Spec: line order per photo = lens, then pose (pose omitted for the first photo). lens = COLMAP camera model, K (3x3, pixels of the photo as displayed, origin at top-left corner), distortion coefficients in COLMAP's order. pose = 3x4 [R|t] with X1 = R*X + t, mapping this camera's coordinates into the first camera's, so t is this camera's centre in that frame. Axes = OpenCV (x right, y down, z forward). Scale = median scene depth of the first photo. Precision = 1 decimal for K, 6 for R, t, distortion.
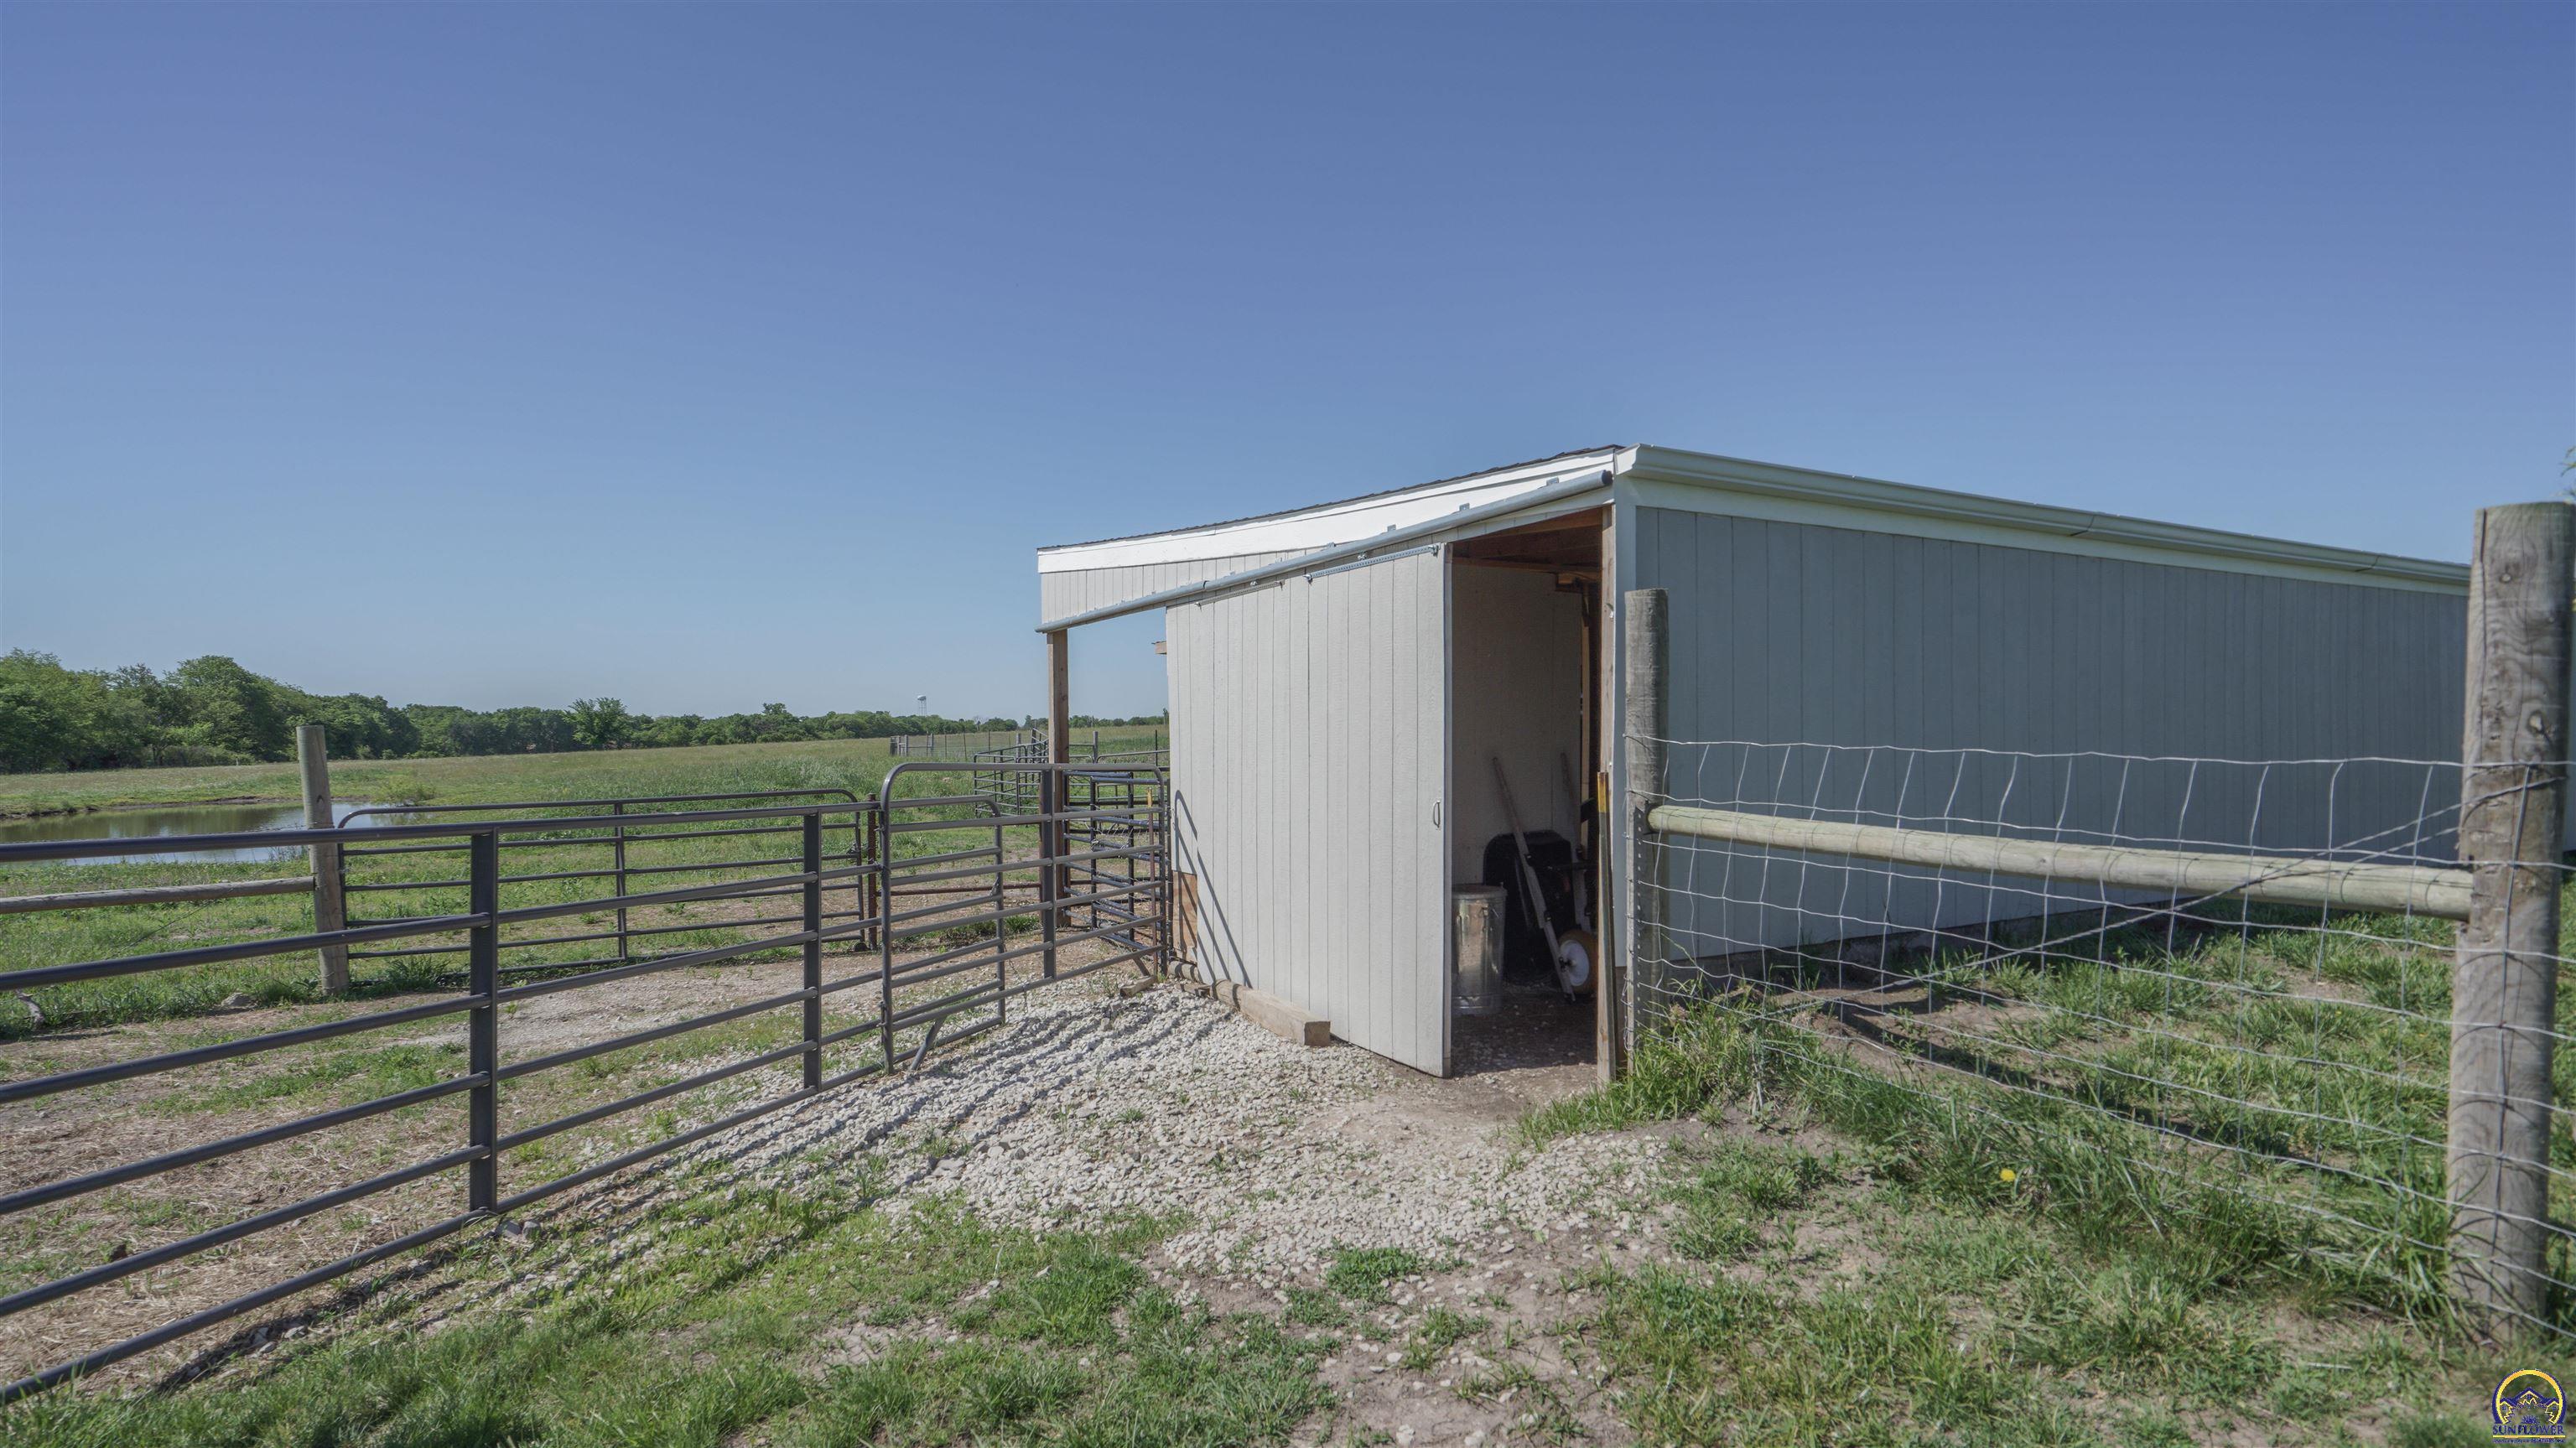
lens RADIAL K [[1223.5, 0, 1288.0], [0, 1223.5, 724.0], [0, 0, 1]] dist [-0.001523, 0.000049]
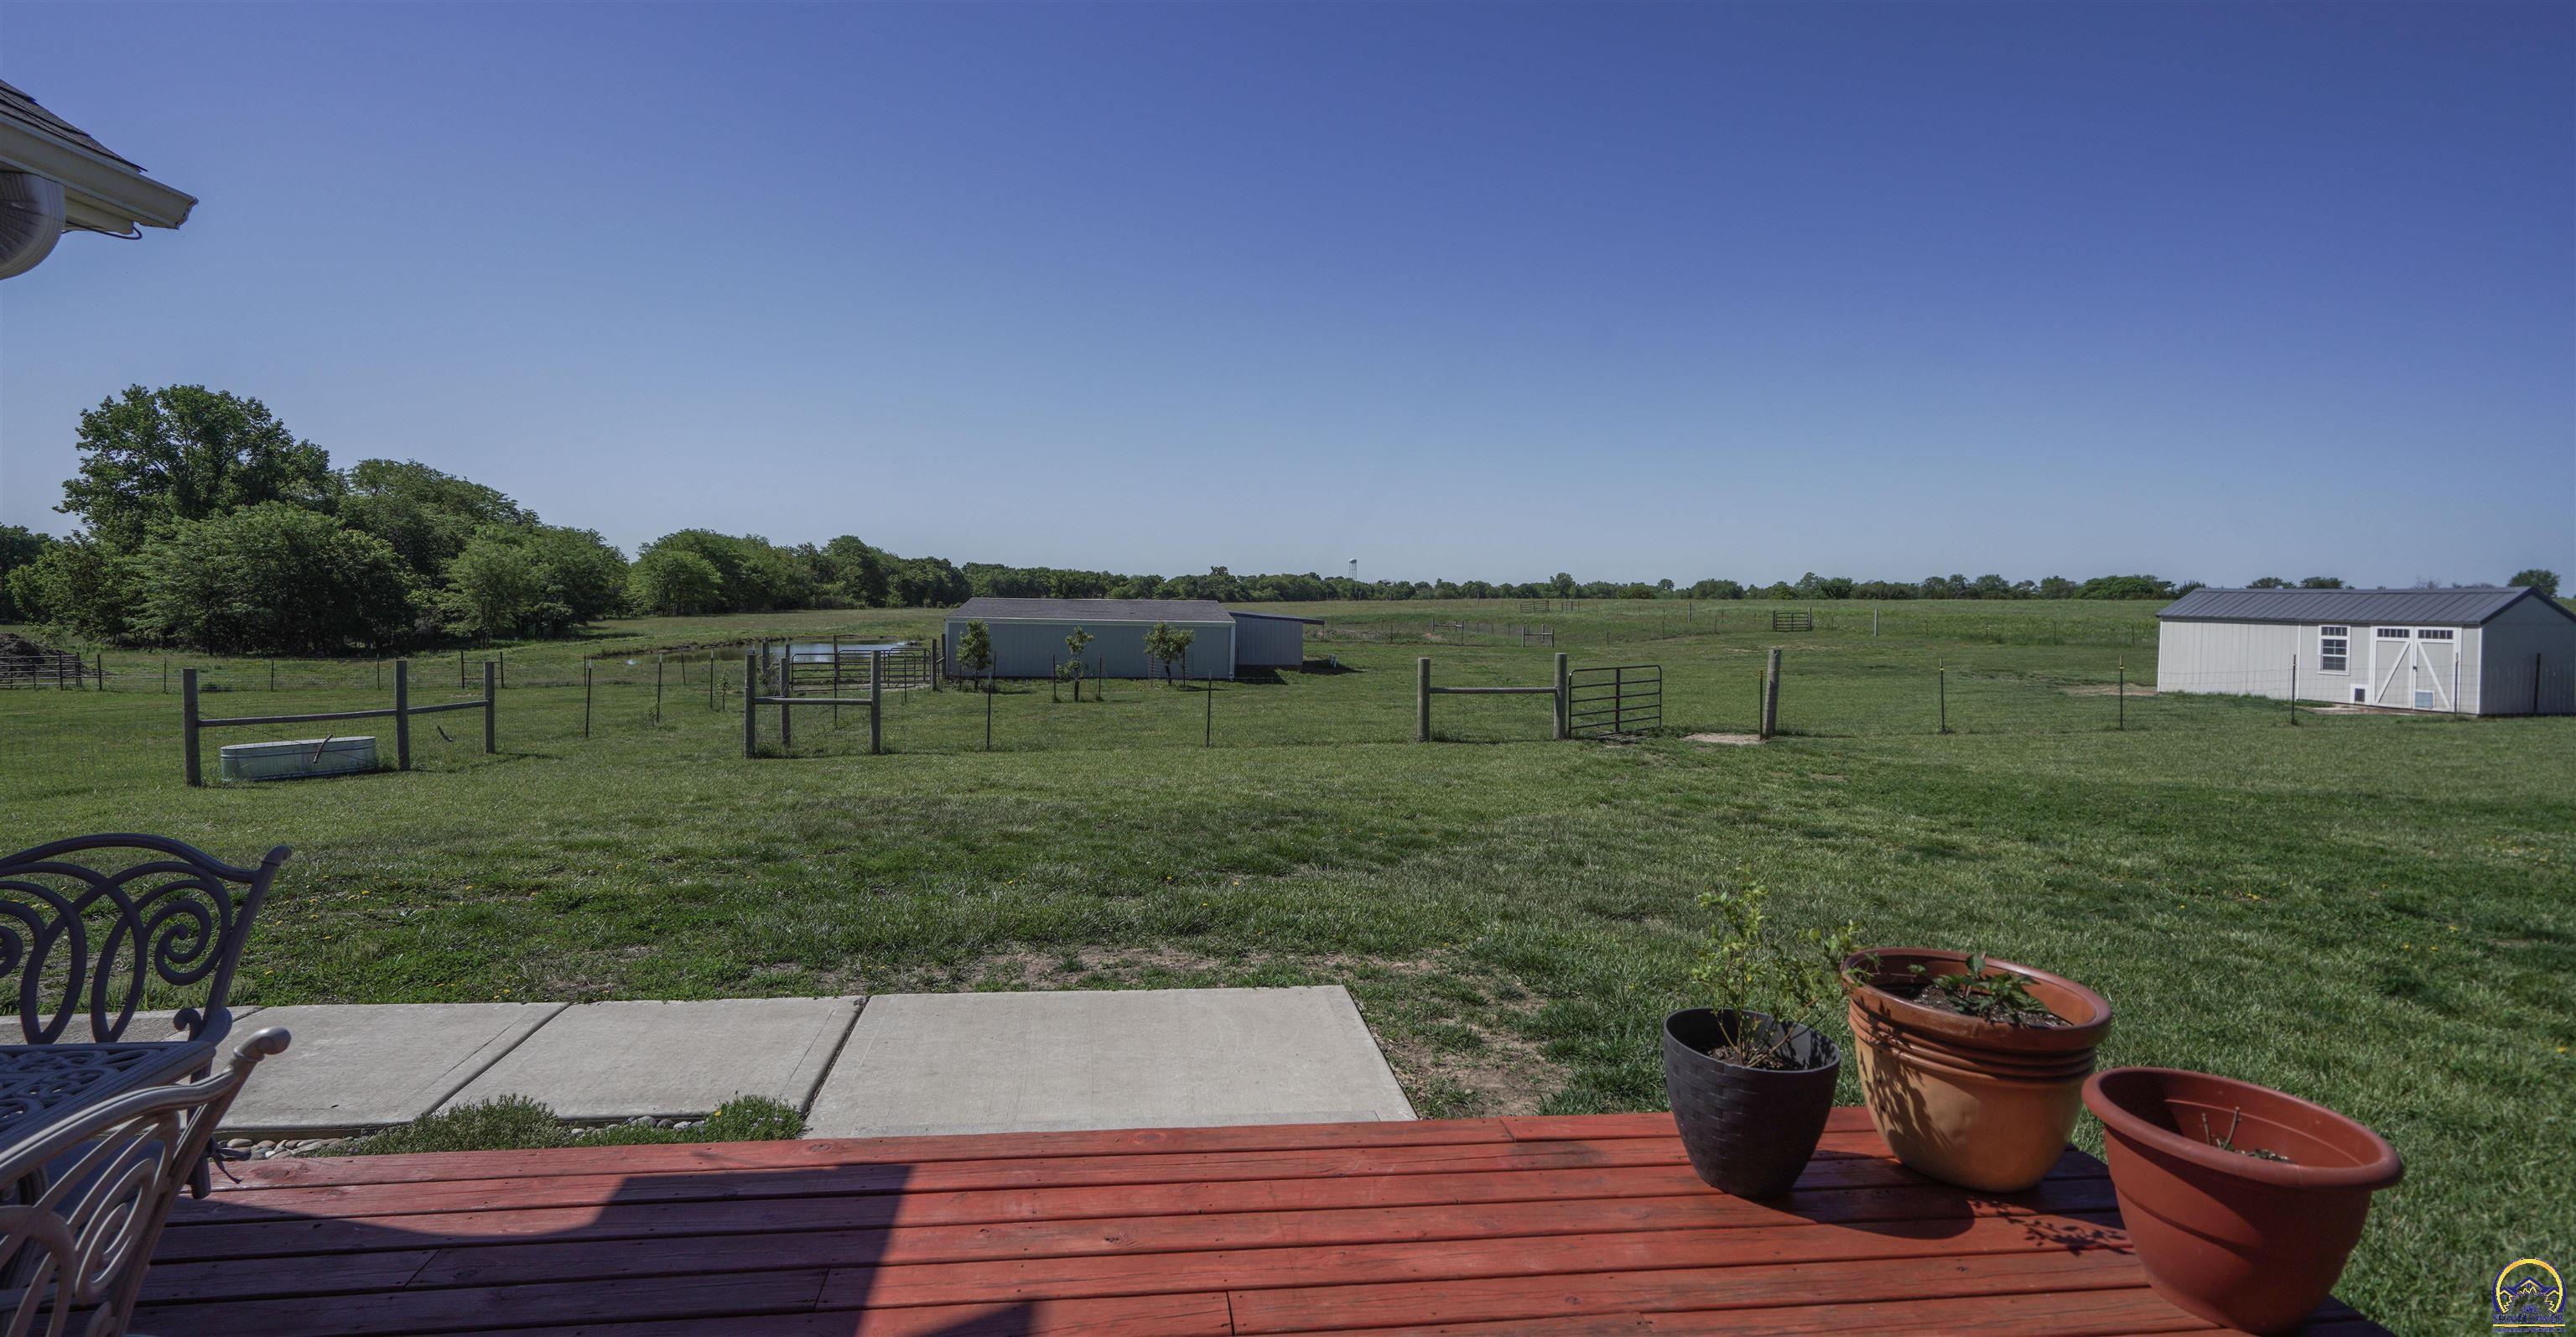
lens RADIAL K [[1342.4, 0, 1346.8], [0, 1342.4, 616.4], [0, 0, 1]] dist [0.002654, -0.000228]
pose [[0.930733, 0.033740, -0.364140, 0.274411], [-0.021858, 0.999087, 0.036703, -0.027583], [0.365046, -0.026201, 0.930621, -0.291367]]
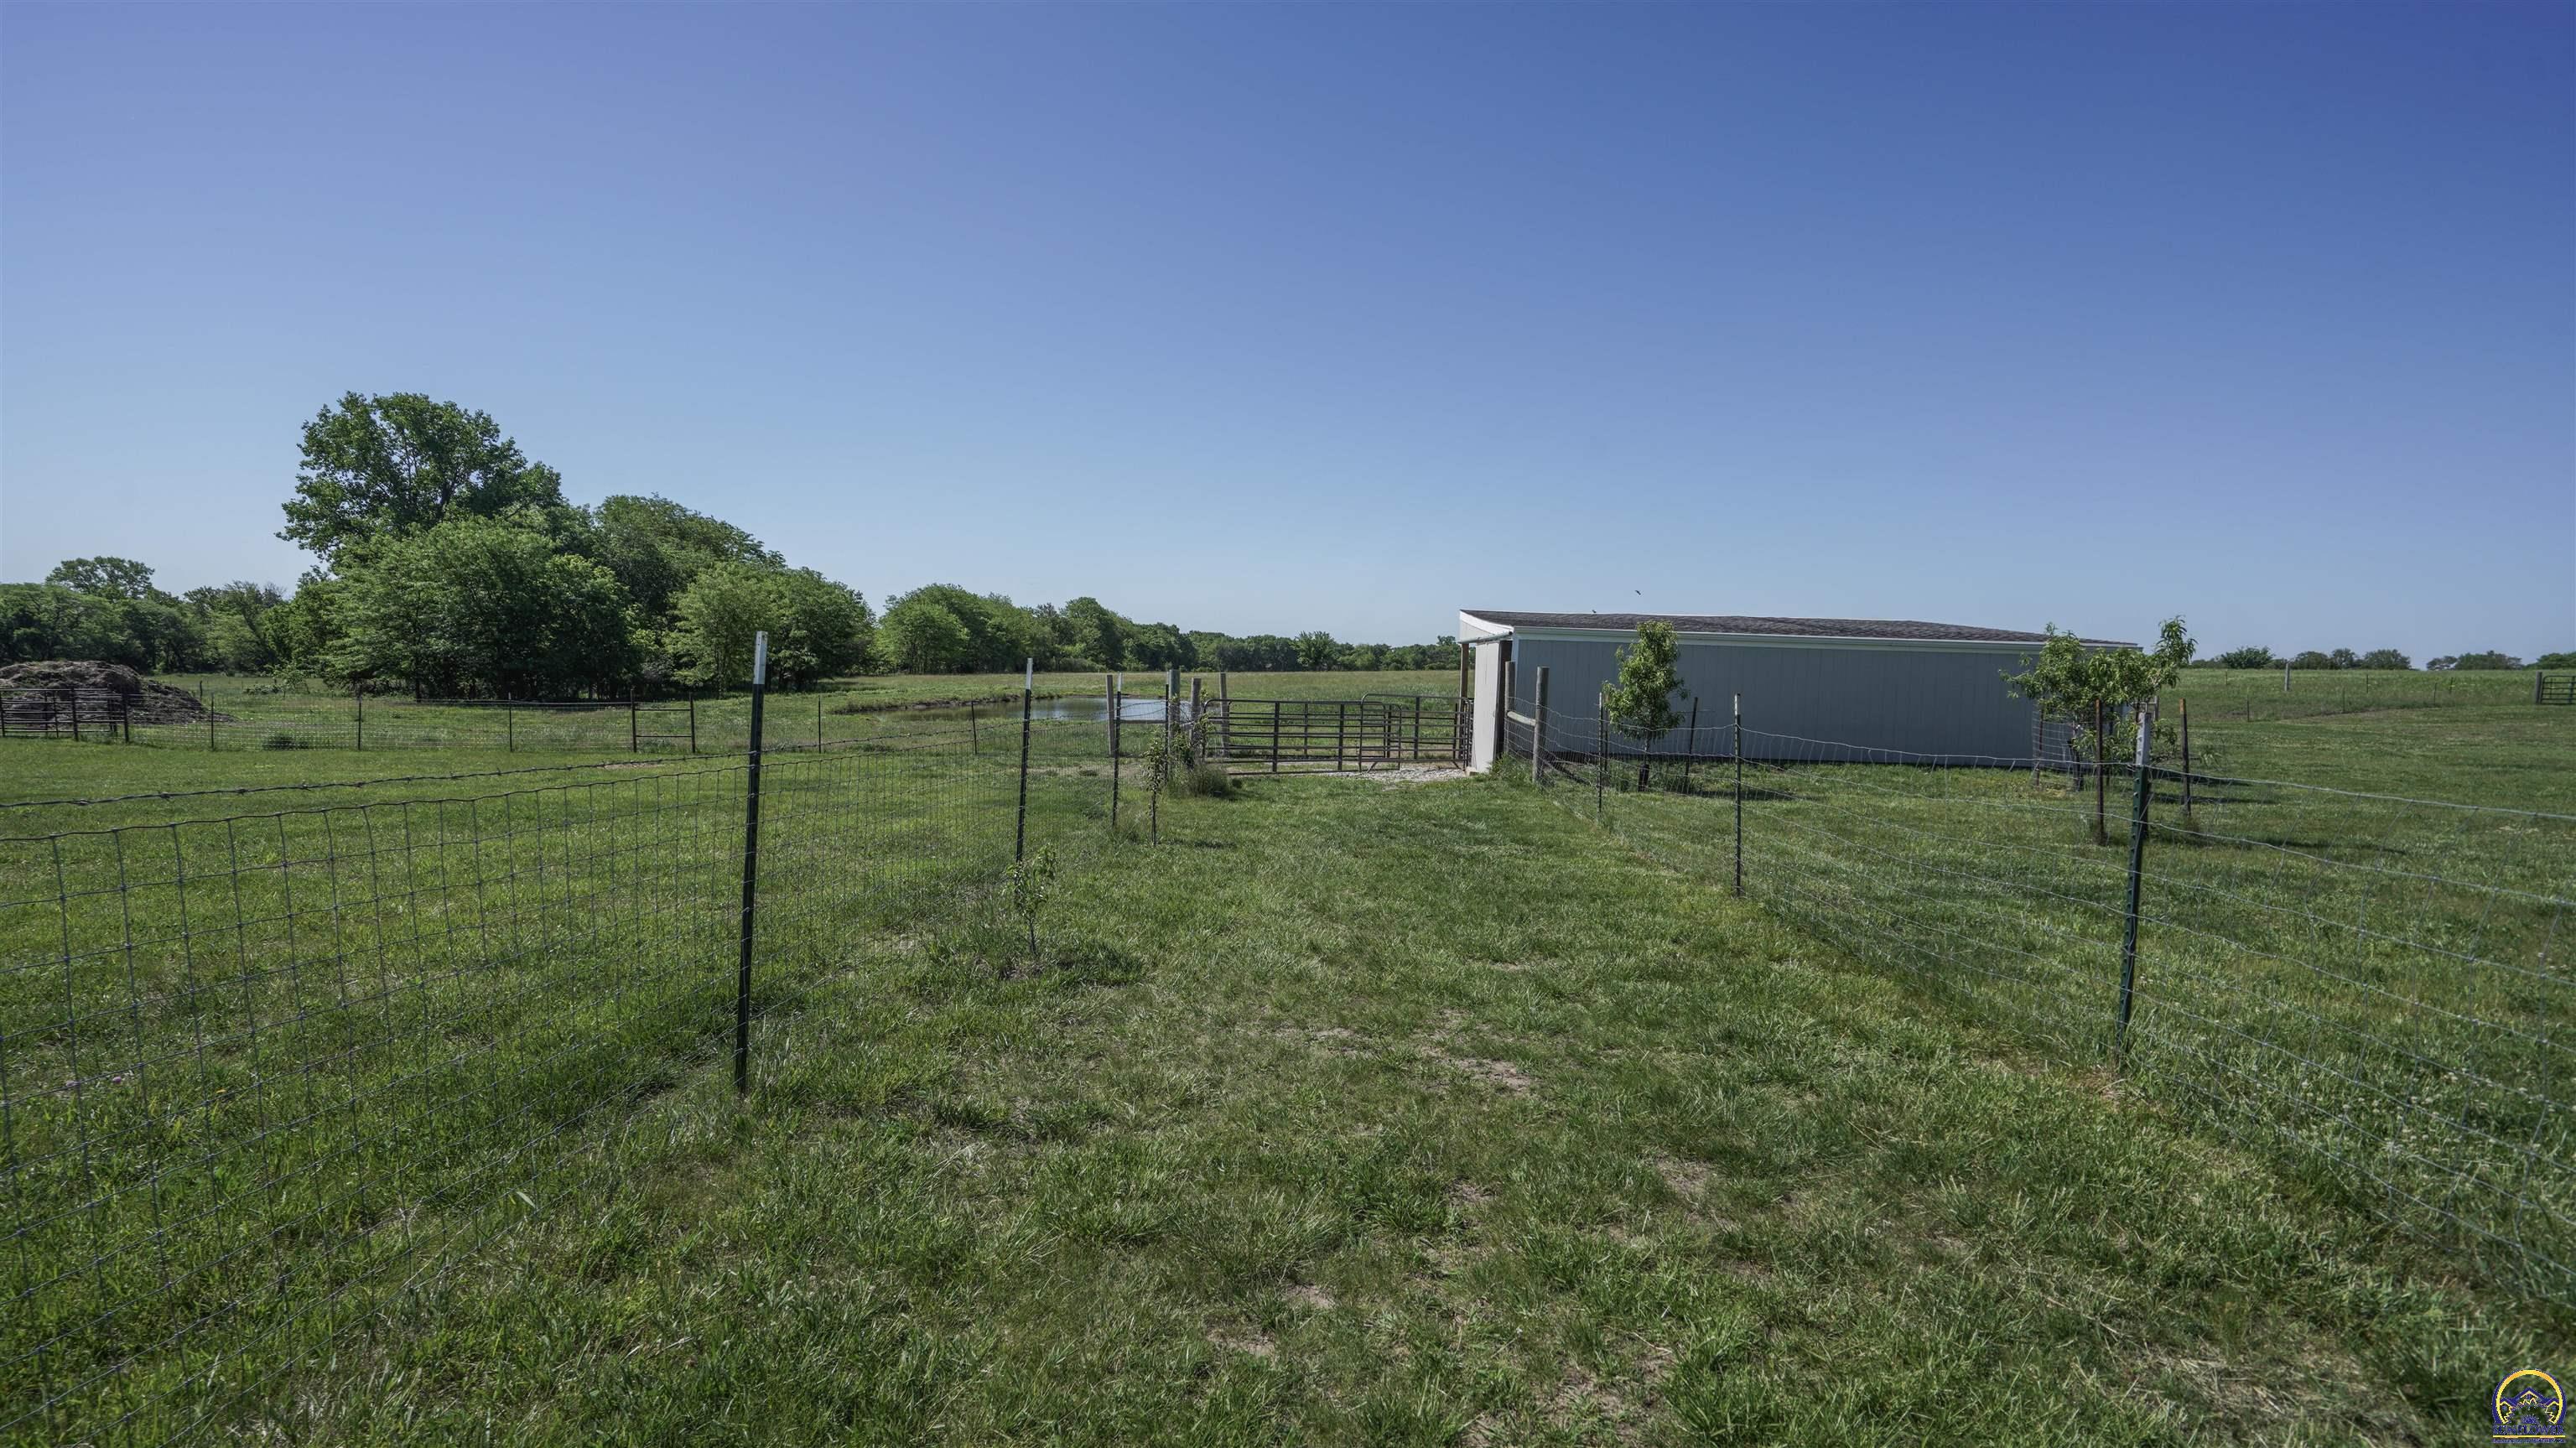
lens RADIAL K [[1223.5, 0, 1288.0], [0, 1223.5, 724.0], [0, 0, 1]] dist [-0.001523, 0.000049]
pose [[0.858895, 0.059192, -0.508720, 0.072569], [-0.030303, 0.997432, 0.064894, -0.005862], [0.511255, -0.040321, 0.858483, -0.123564]]
